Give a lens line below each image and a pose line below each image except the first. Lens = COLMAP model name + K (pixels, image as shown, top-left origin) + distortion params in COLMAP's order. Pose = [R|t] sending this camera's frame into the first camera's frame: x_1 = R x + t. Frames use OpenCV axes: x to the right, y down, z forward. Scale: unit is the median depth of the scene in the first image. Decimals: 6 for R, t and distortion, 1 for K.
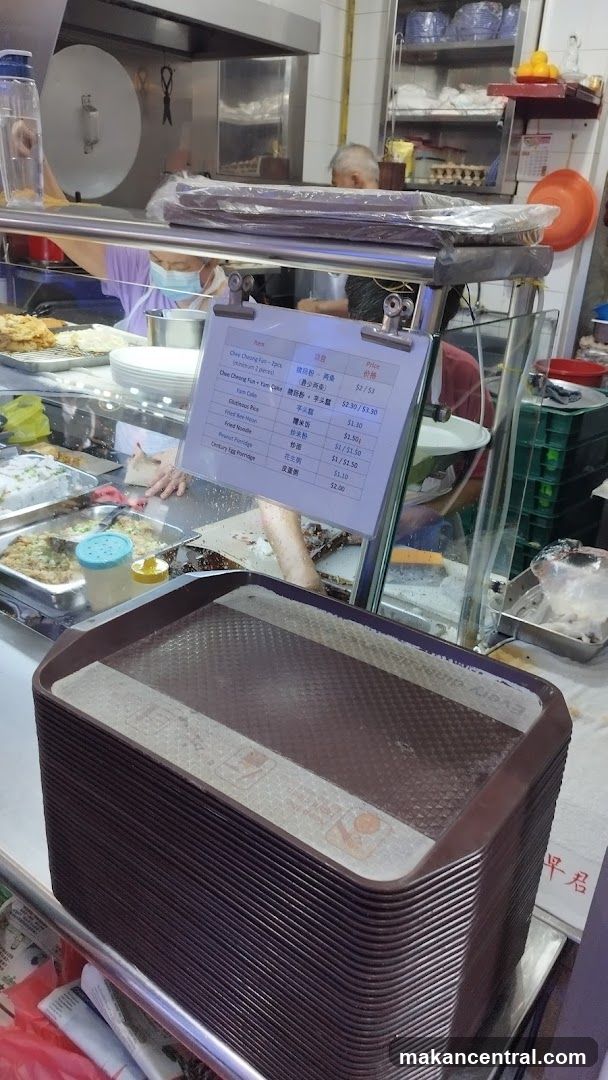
lens RADIAL K [[793.9, 0, 304.0], [0, 793.9, 540.0], [0, 0, 1]] dist [-0.021264, -0.001644]
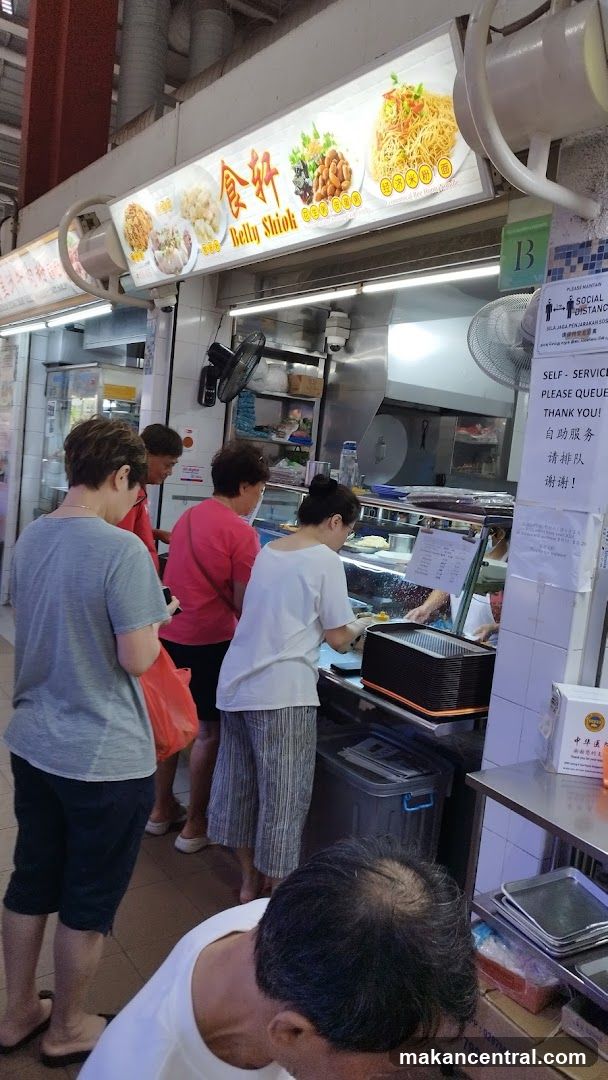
lens RADIAL K [[793.9, 0, 304.0], [0, 793.9, 540.0], [0, 0, 1]] dist [-0.021264, -0.001644]
pose [[0.951318, 0.075718, -0.298765, 0.123577], [-0.168408, 0.939554, -0.298124, 0.243326], [0.258132, 0.333925, 0.906566, -0.623093]]
